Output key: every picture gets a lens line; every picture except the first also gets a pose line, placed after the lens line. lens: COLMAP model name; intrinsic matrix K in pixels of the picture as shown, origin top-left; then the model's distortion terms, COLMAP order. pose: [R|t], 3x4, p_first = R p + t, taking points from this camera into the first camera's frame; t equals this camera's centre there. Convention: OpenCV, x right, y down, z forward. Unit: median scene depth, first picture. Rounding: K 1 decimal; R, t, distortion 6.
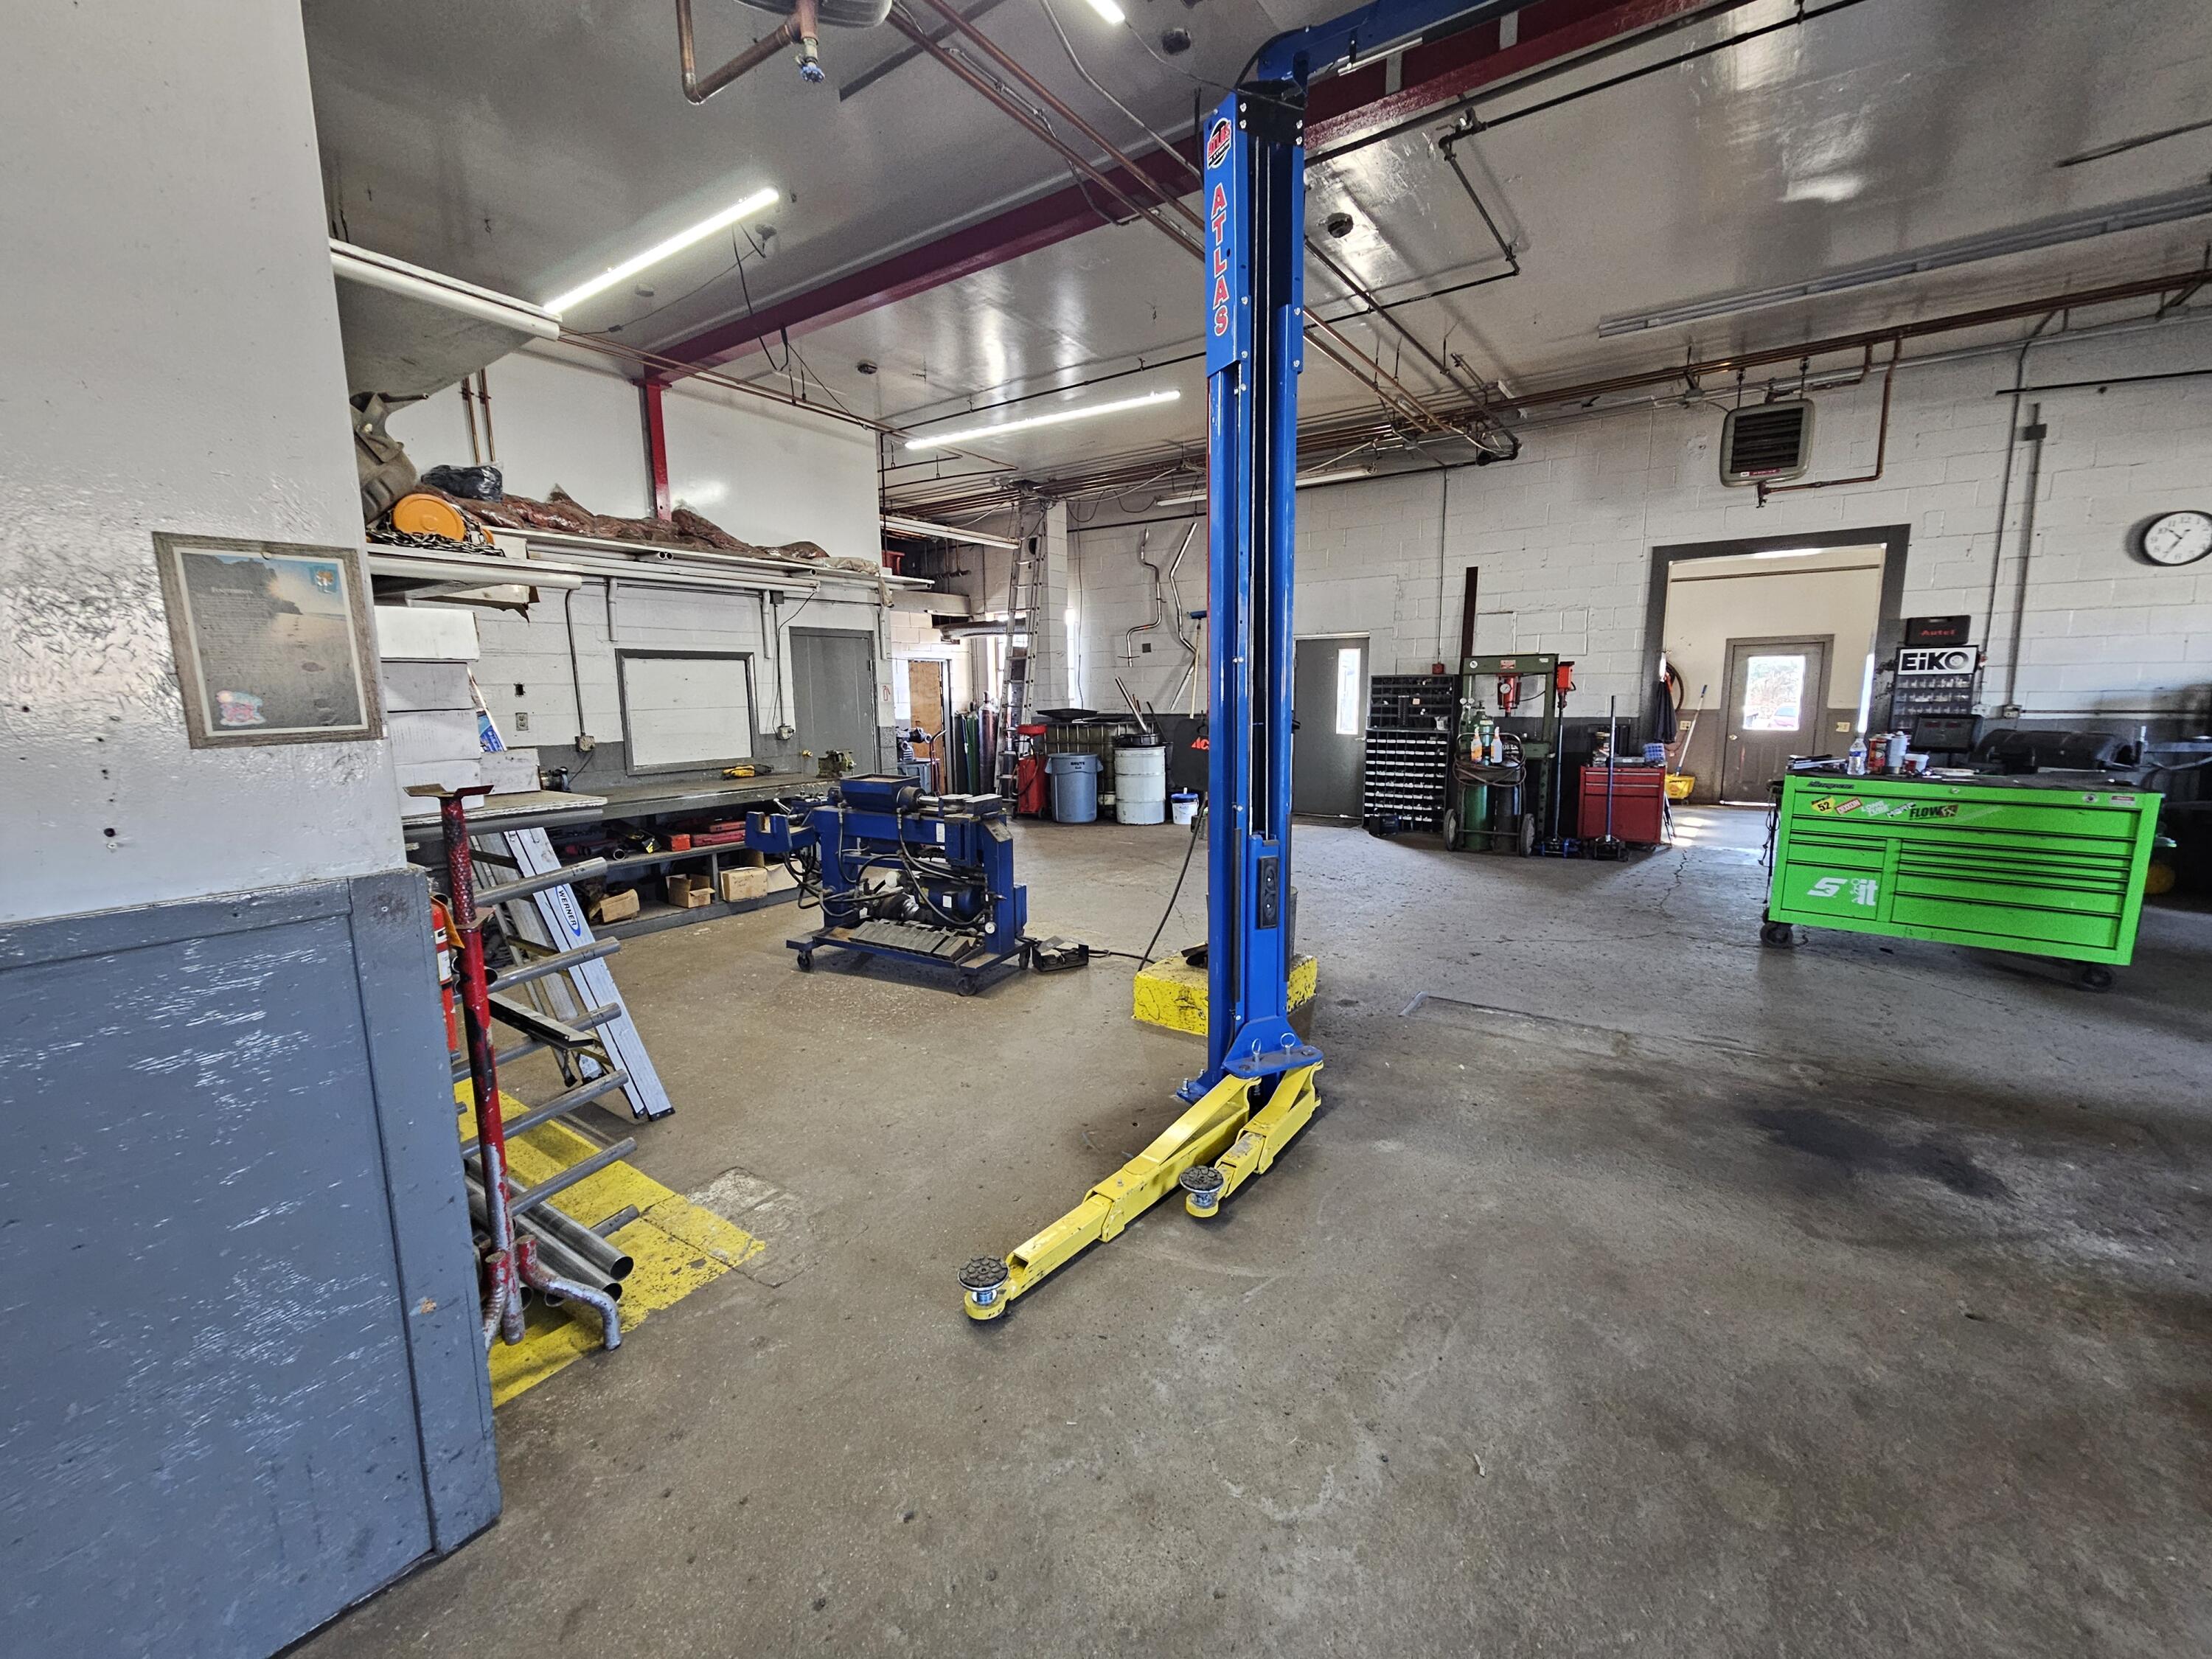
lens RADIAL K [[905.8, 0, 1106.0], [0, 905.8, 829.5], [0, 0, 1]] dist [0.000674, -0.000246]
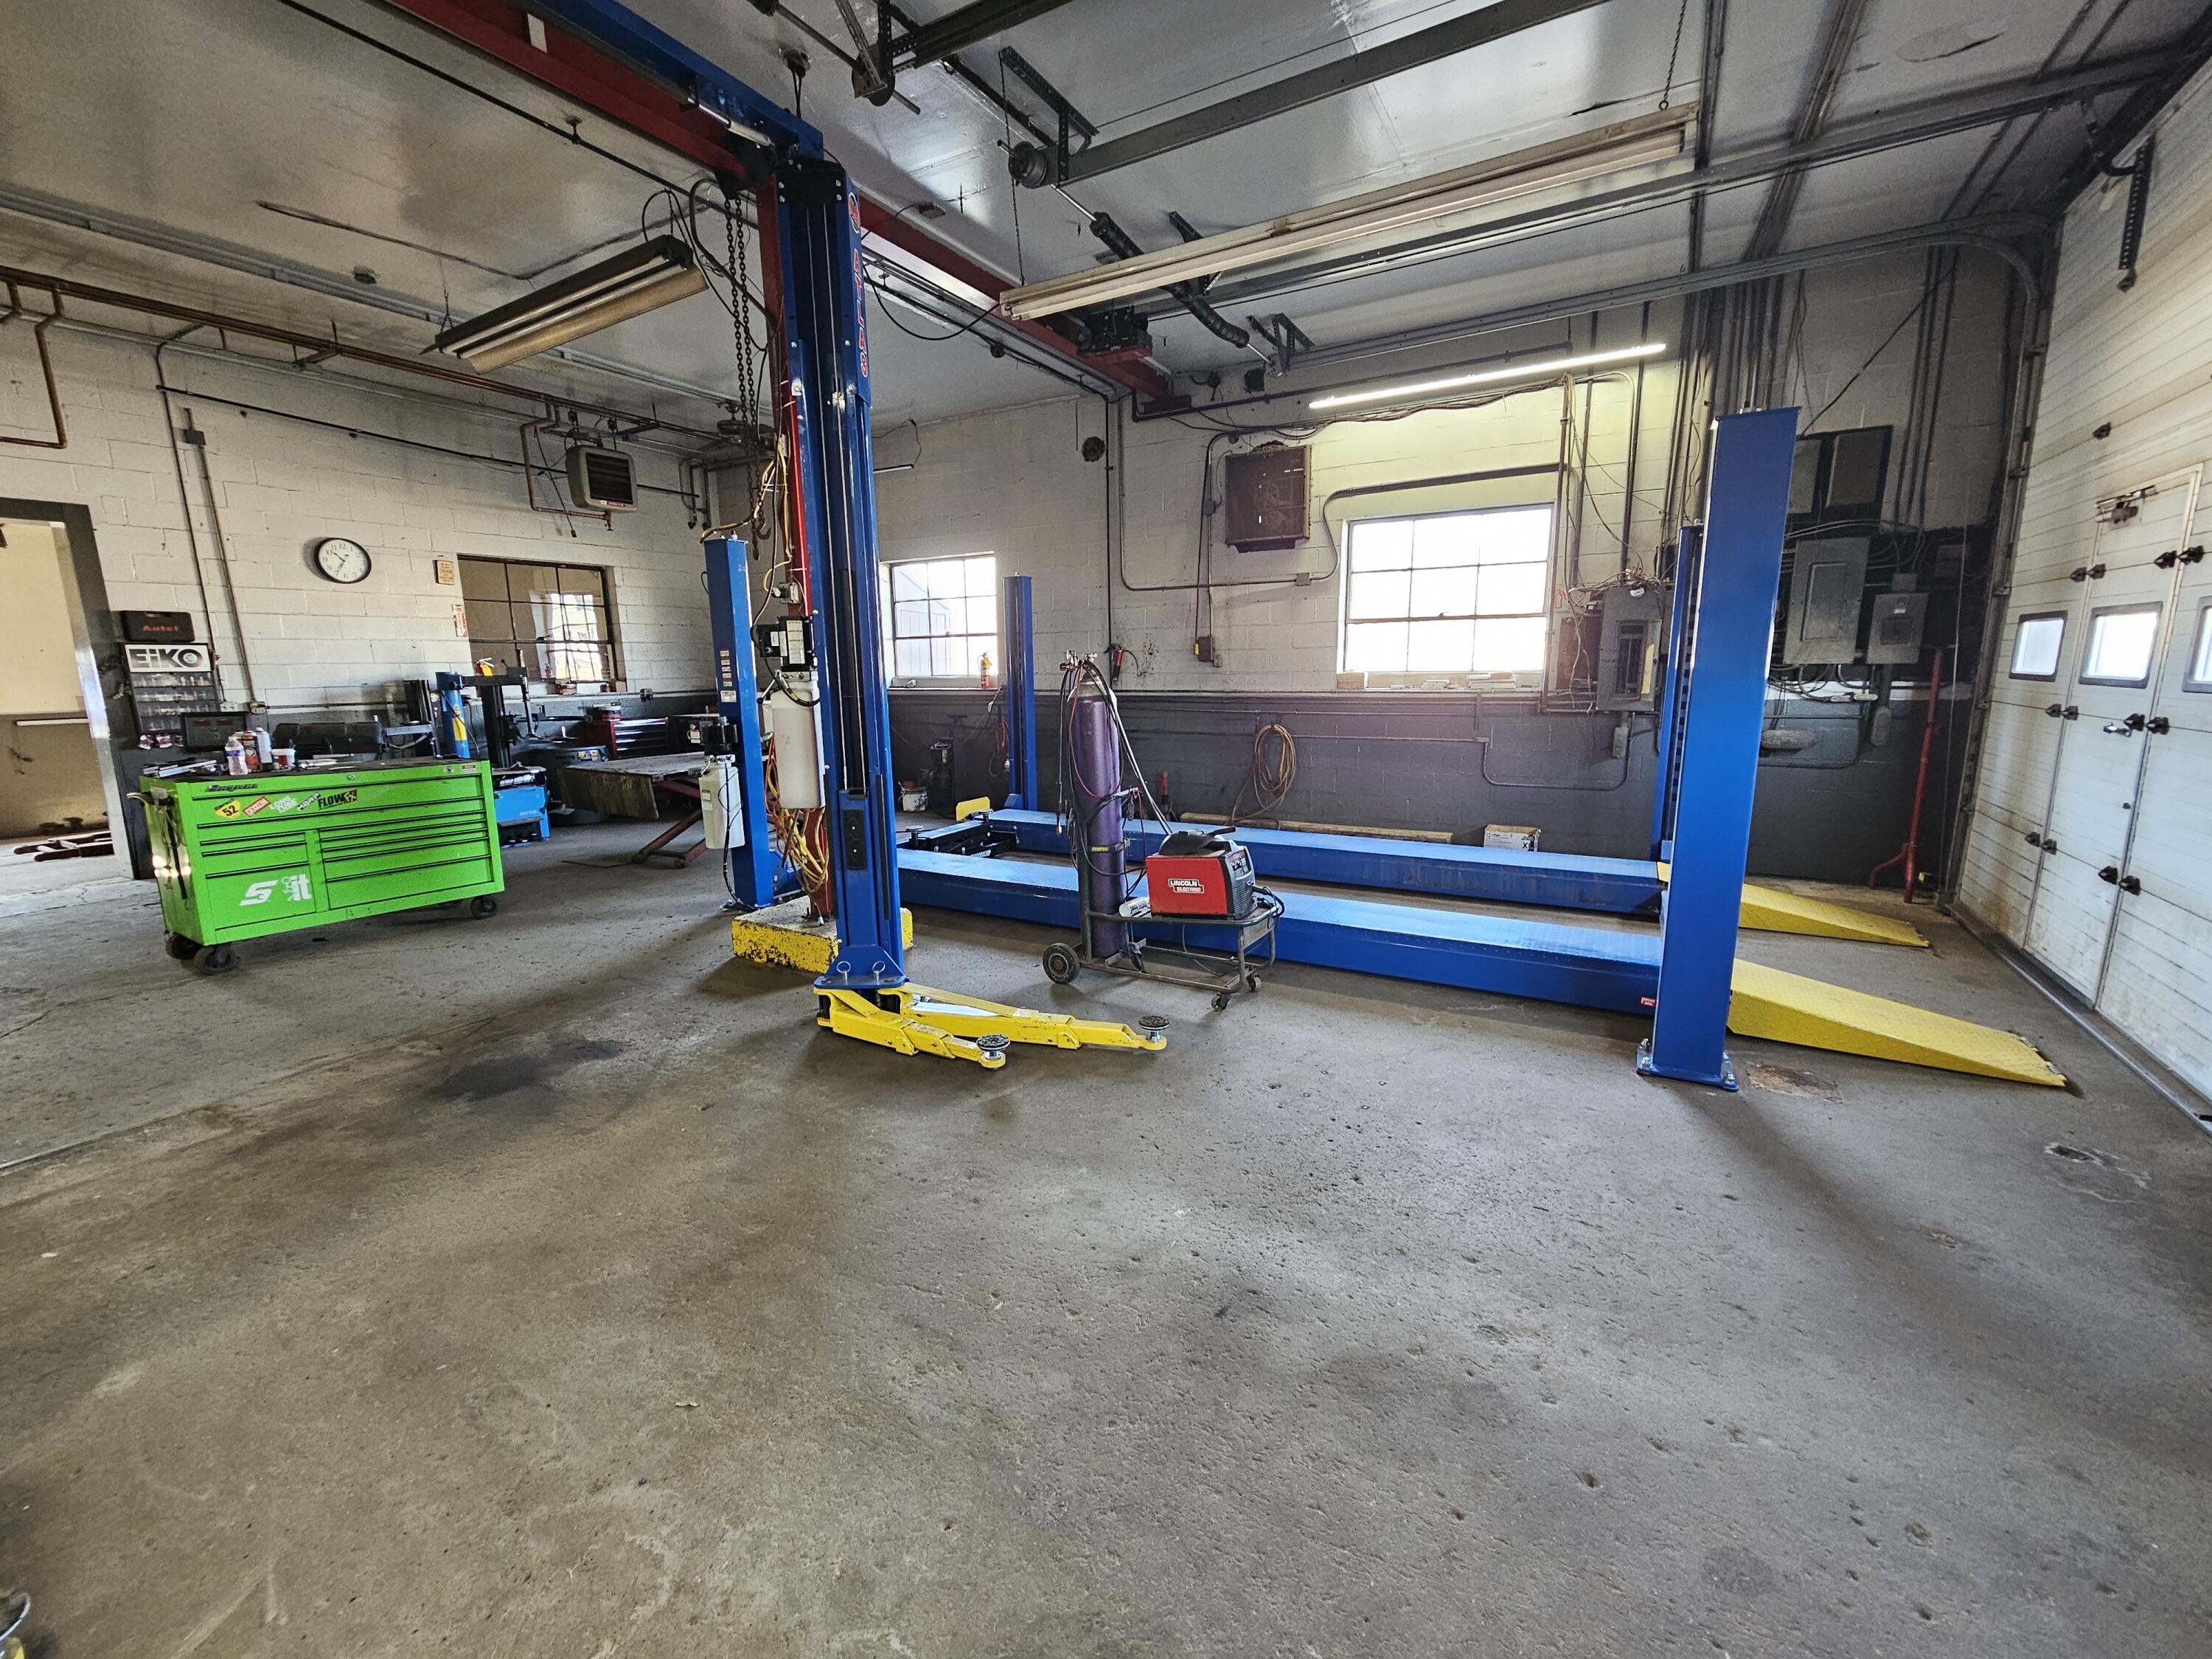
lens RADIAL K [[905.8, 0, 1106.0], [0, 905.8, 829.5], [0, 0, 1]] dist [0.000674, -0.000246]
pose [[-0.085466, -0.164198, 0.982718, -0.235431], [0.167315, 0.969955, 0.176616, -0.023362], [-0.982192, 0.179518, -0.055426, 0.191743]]
